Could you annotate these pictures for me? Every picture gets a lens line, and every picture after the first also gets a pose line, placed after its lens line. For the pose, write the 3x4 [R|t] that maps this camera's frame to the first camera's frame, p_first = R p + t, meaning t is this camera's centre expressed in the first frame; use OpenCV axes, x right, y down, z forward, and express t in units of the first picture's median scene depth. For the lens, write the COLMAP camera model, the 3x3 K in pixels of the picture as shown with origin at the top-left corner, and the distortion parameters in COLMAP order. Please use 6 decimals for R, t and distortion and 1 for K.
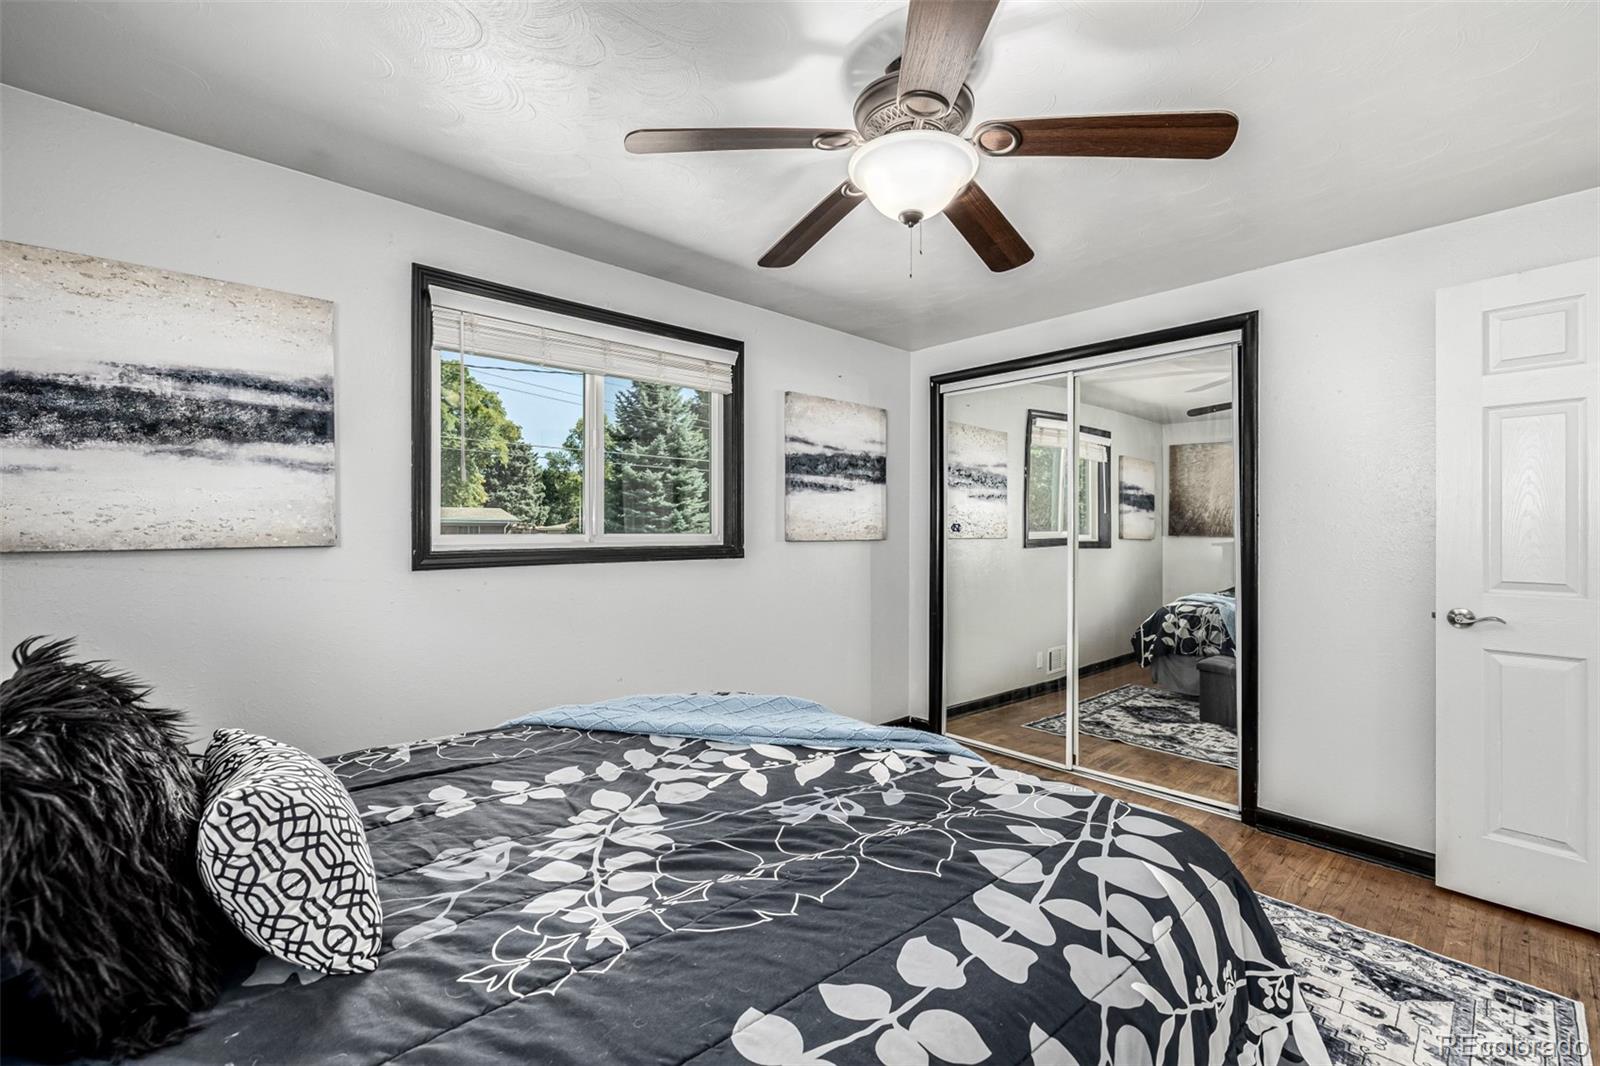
lens RADIAL K [[671.9, 0, 795.9], [0, 671.9, 529.0], [0, 0, 1]] dist [0.002164, 0.000050]
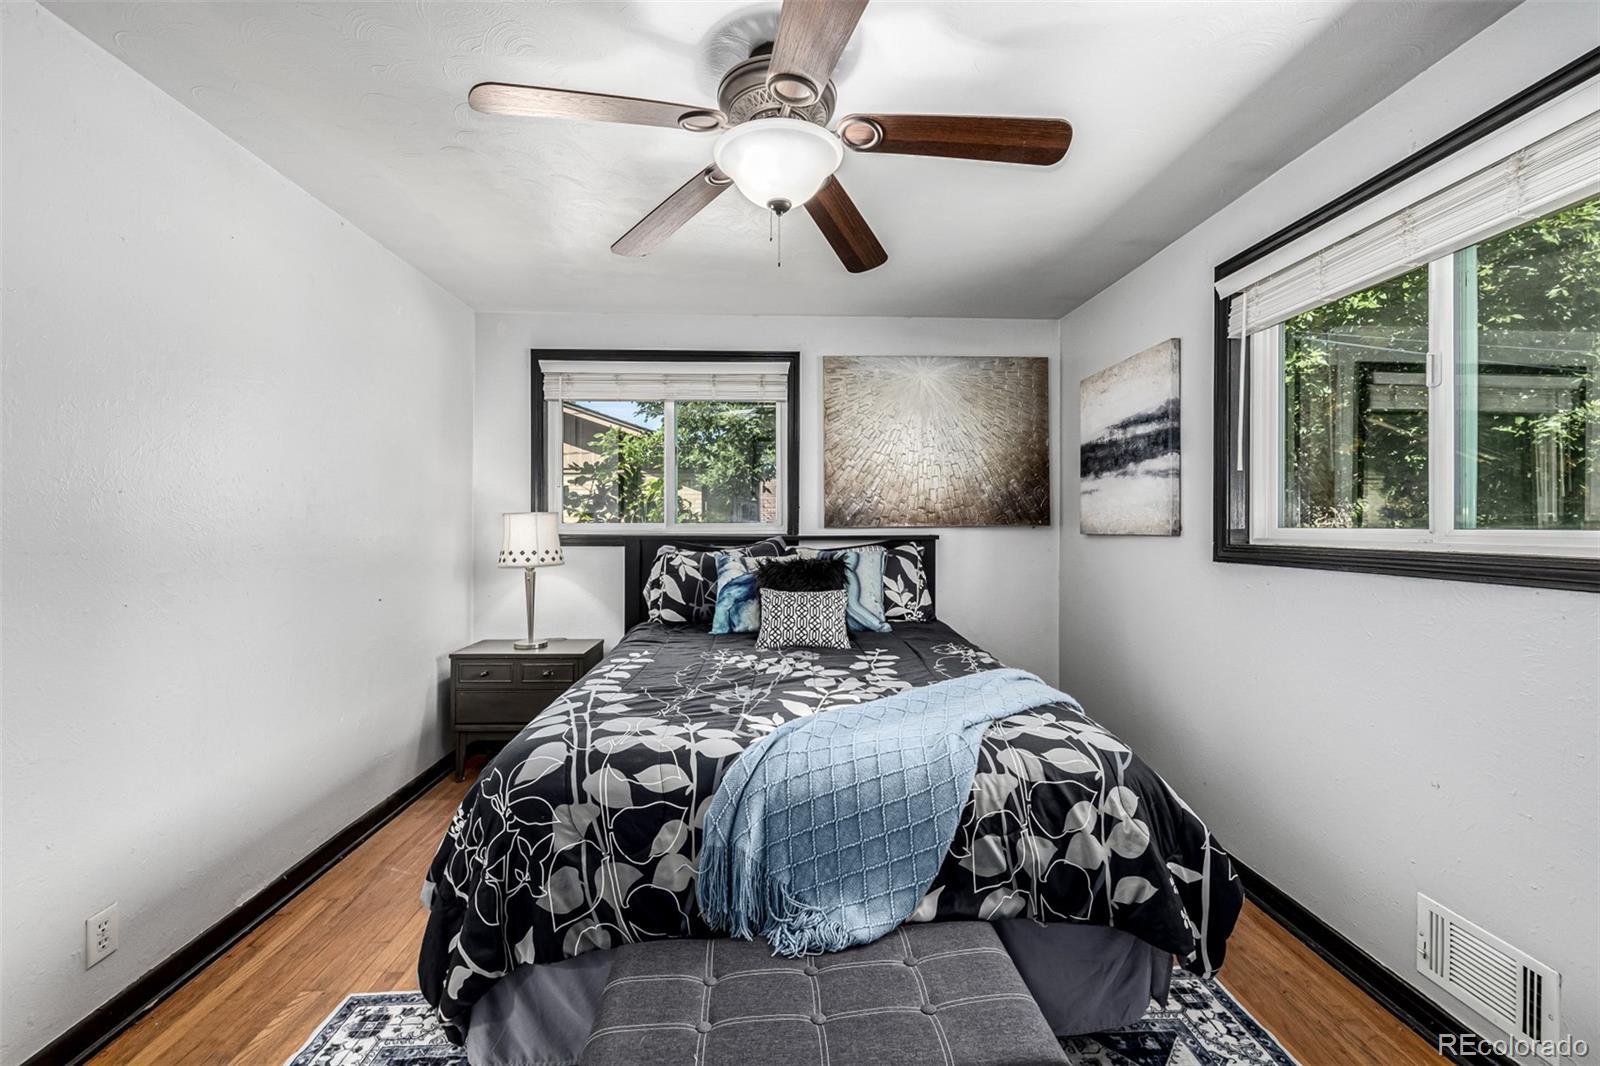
lens RADIAL K [[671.9, 0, 795.9], [0, 671.9, 529.0], [0, 0, 1]] dist [0.002164, 0.000050]
pose [[-0.647402, 0.001686, -0.762147, 0.996007], [-0.005228, 0.999964, 0.006653, 0.010613], [0.762131, 0.008292, -0.647370, 1.818513]]
